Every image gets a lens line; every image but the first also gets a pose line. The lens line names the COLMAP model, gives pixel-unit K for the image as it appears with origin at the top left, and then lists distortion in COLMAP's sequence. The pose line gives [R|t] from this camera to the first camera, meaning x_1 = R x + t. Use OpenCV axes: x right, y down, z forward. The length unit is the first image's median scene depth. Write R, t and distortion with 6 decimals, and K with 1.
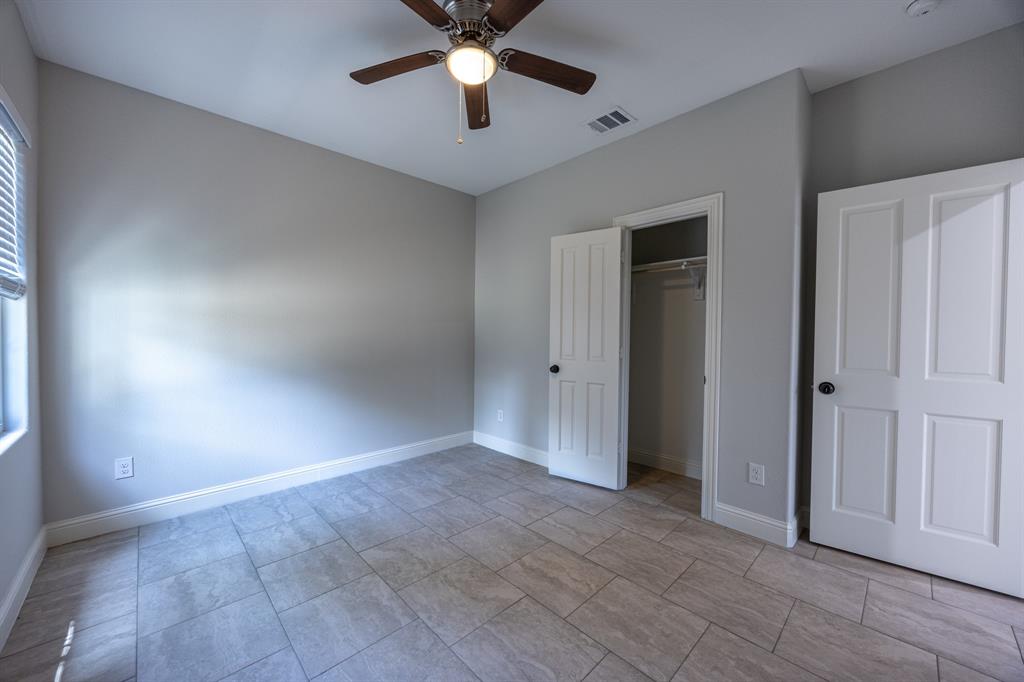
lens RADIAL K [[393.4, 0, 510.1], [0, 393.4, 339.8], [0, 0, 1]] dist [-0.011792, -0.000100]
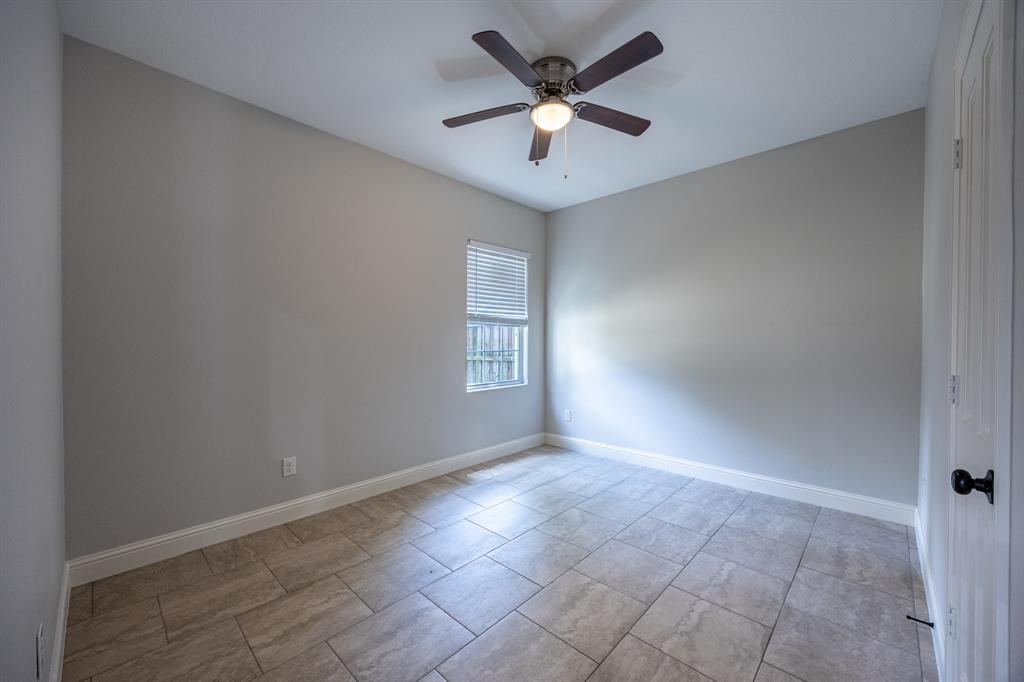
lens RADIAL K [[393.4, 0, 510.4], [0, 393.4, 341.4], [0, 0, 1]] dist [-0.011792, -0.000100]
pose [[0.035307, 0.001304, -0.999376, 0.749056], [-0.018478, 0.999829, 0.000652, -0.013938], [0.999206, 0.018443, 0.035325, 0.580005]]
